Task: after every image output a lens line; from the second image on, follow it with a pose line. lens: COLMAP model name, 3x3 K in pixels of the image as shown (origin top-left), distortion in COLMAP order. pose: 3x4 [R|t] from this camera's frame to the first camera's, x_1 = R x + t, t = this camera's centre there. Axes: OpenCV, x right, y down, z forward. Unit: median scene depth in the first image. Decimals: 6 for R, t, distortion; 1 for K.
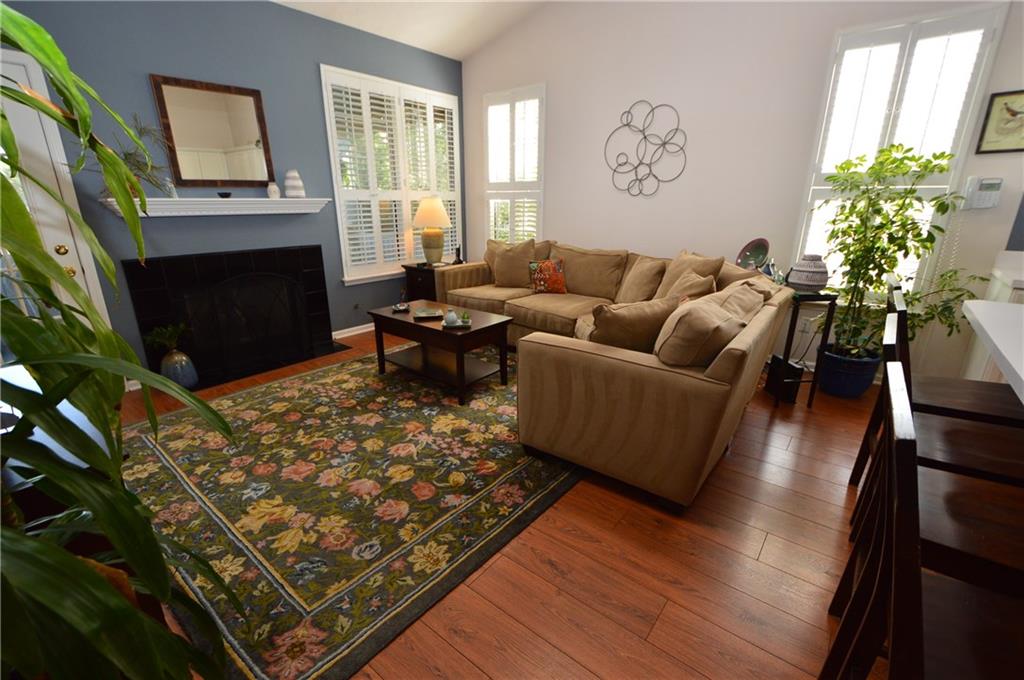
lens RADIAL K [[453.8, 0, 509.4], [0, 453.8, 347.5], [0, 0, 1]] dist [0.004633, -0.006375]
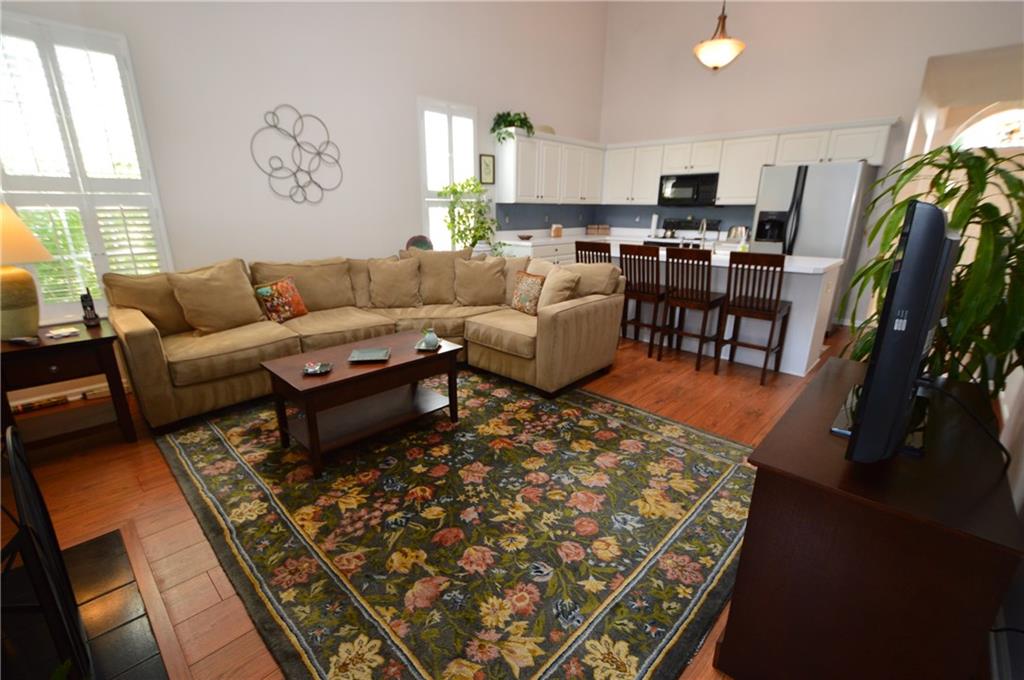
lens RADIAL K [[453.8, 0, 509.4], [0, 453.8, 347.5], [0, 0, 1]] dist [0.004633, -0.006375]
pose [[0.082080, -0.295709, 0.951745, -1.081664], [0.302799, 0.917224, 0.258869, -0.260418], [-0.949513, 0.266940, 0.164826, 0.777841]]
